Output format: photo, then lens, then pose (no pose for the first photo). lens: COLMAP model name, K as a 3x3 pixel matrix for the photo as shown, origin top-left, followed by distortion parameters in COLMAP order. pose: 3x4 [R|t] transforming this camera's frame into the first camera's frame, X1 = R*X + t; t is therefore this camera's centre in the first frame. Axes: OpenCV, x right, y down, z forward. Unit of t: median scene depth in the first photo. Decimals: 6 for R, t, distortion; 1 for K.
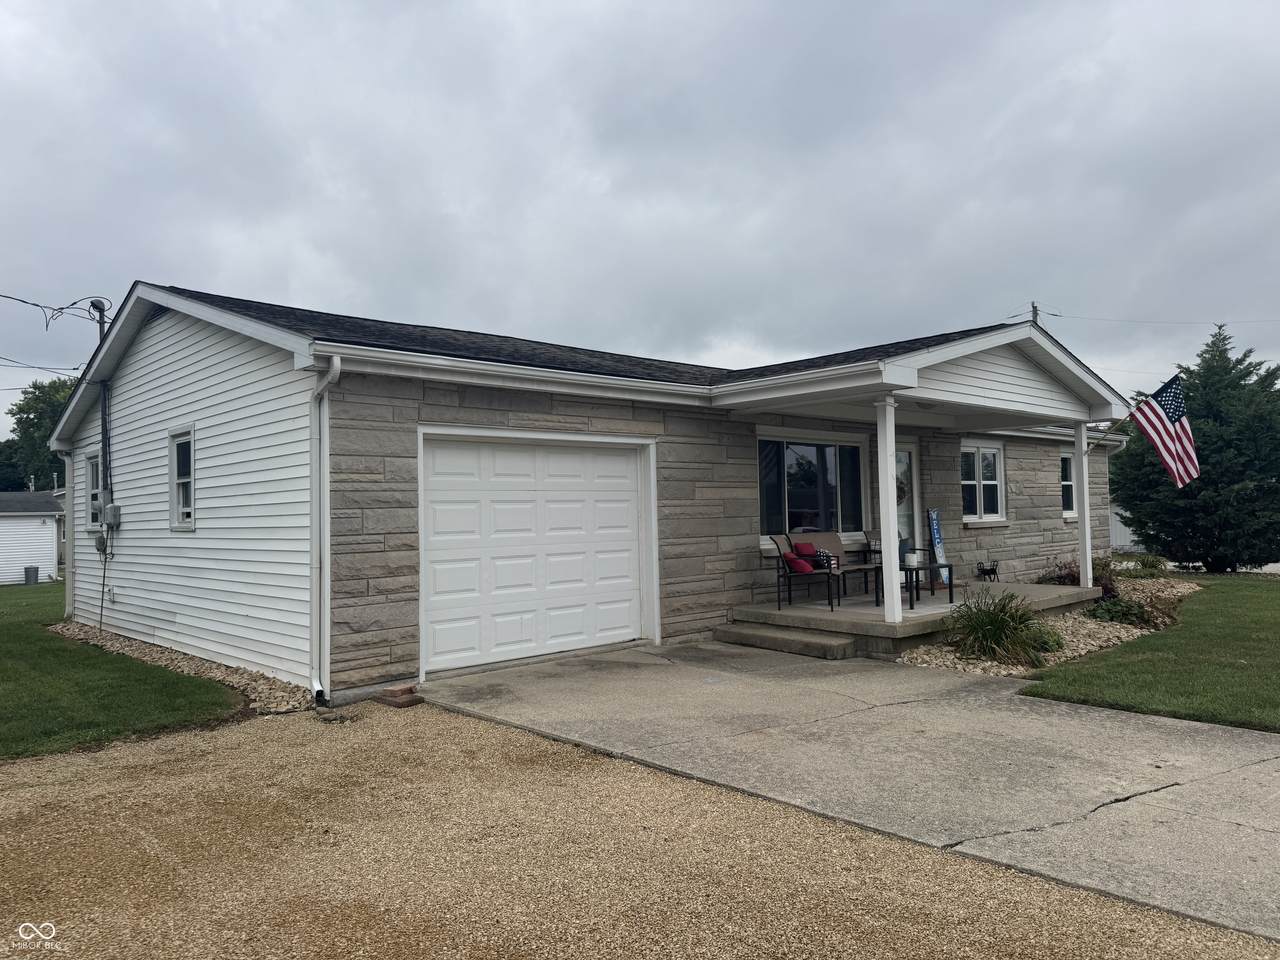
lens RADIAL K [[895.2, 0, 640.0], [0, 895.2, 480.0], [0, 0, 1]] dist [0.144578, -0.220418]
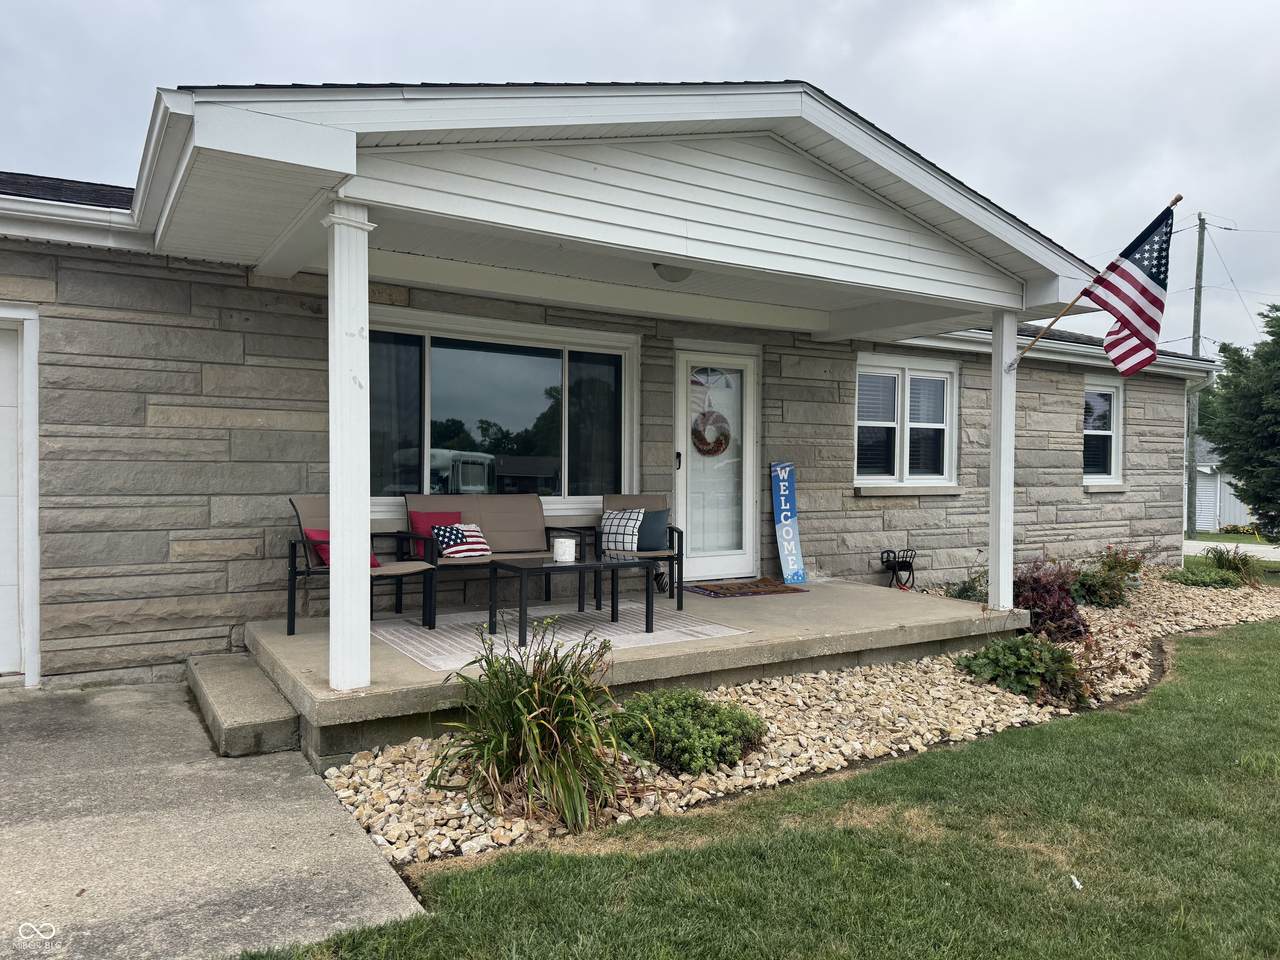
lens RADIAL K [[895.2, 0, 640.0], [0, 895.2, 480.0], [0, 0, 1]] dist [0.144578, -0.220418]
pose [[0.980871, 0.032899, -0.191857, 0.441561], [-0.023231, 0.998355, 0.052423, 0.017213], [0.193266, -0.046963, 0.980022, 0.482180]]
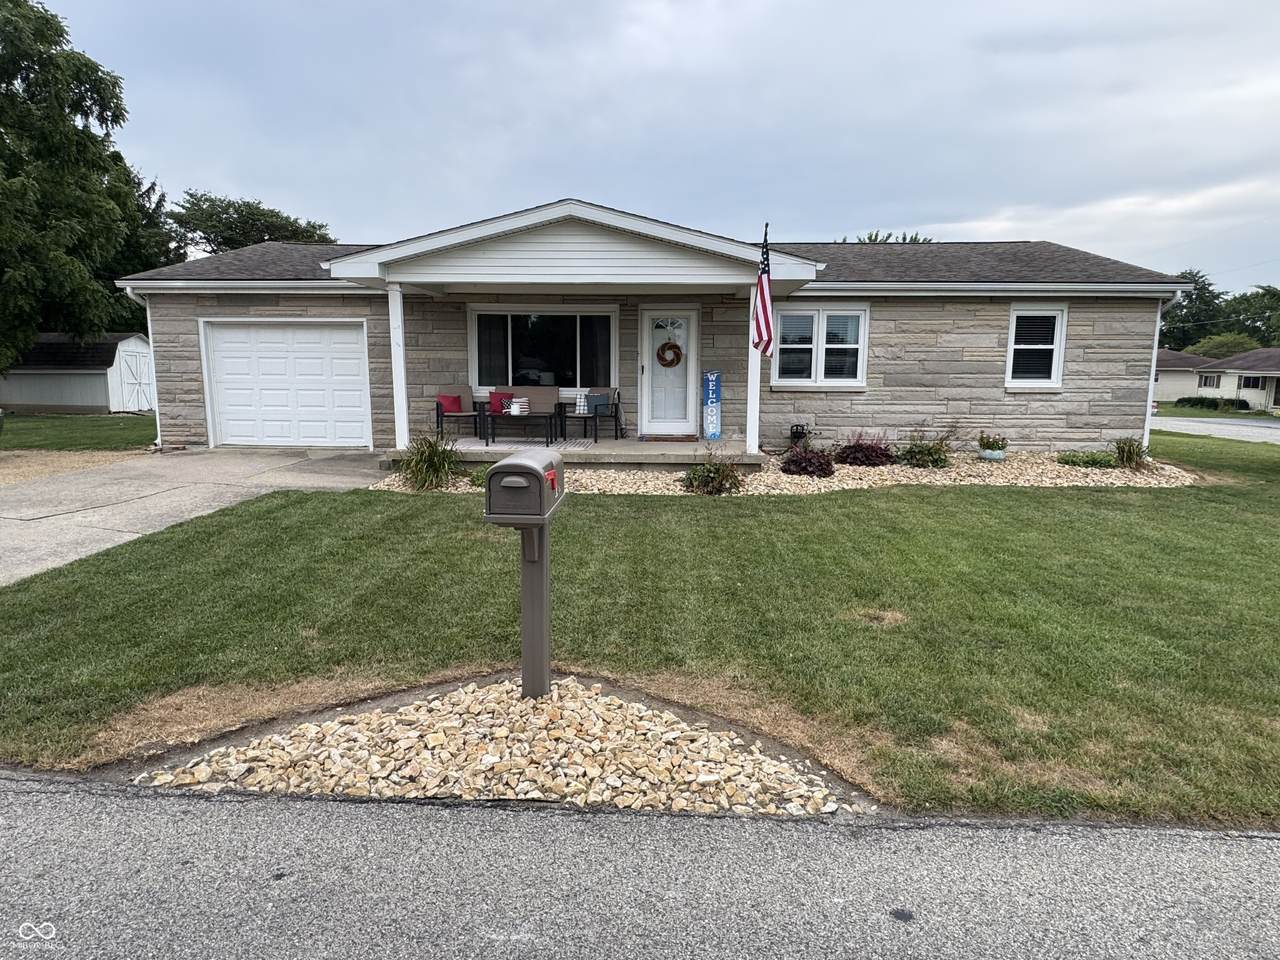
lens RADIAL K [[722.0, 0, 640.0], [0, 722.0, 480.0], [0, 0, 1]] dist [-0.004608, -0.000265]
pose [[0.697763, 0.135527, -0.703392, 1.134804], [0.003554, 0.981272, 0.192593, -0.008863], [0.716320, -0.136884, 0.684213, 0.419097]]
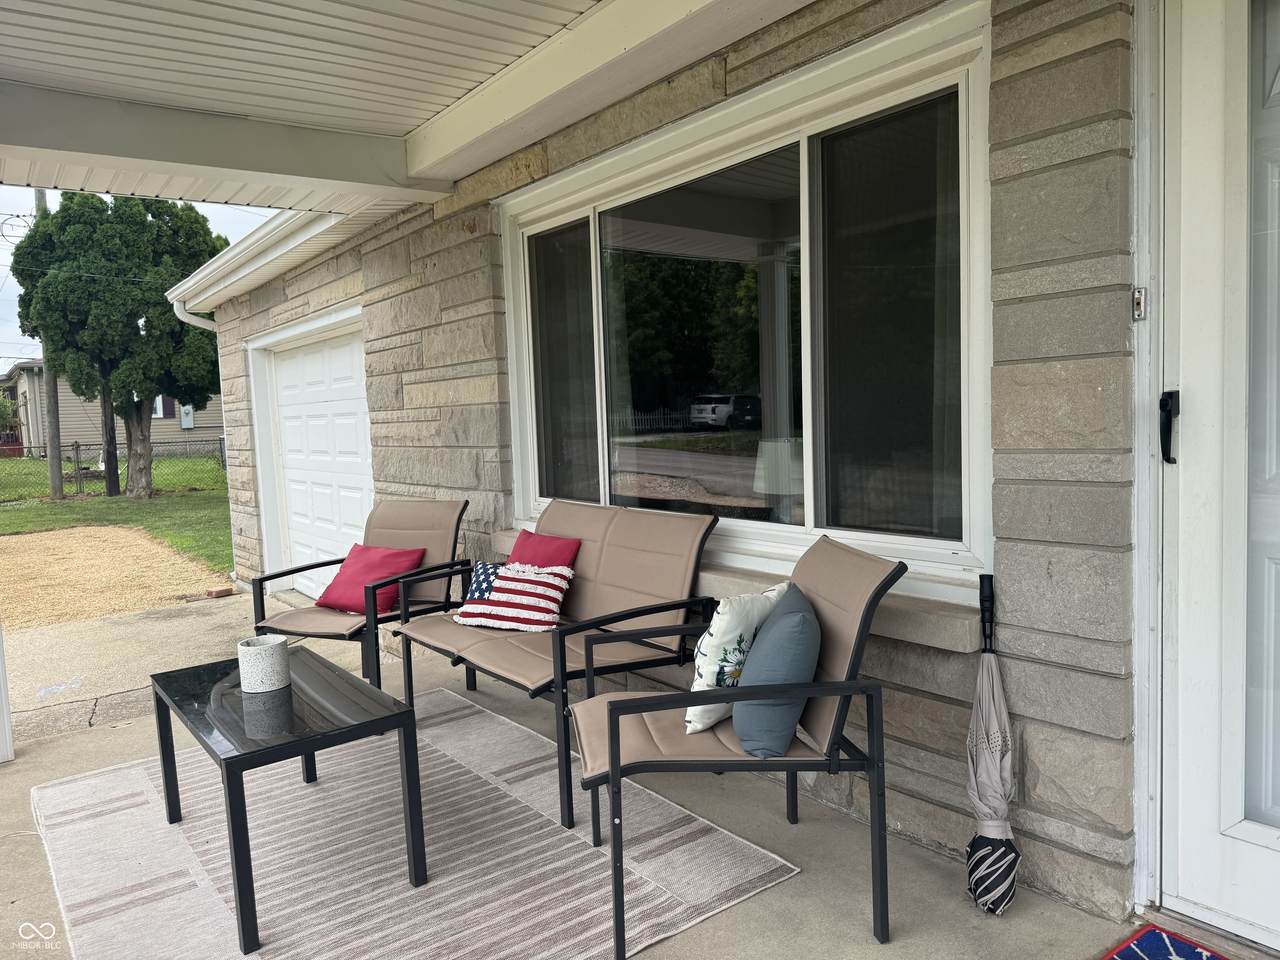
lens RADIAL K [[895.2, 0, 640.0], [0, 895.2, 480.0], [0, 0, 1]] dist [0.144578, -0.220418]
pose [[-0.110023, 0.097258, -0.989159, 0.522629], [0.075717, 0.993129, 0.089226, 0.024896], [0.991041, -0.065079, -0.116631, 1.124455]]
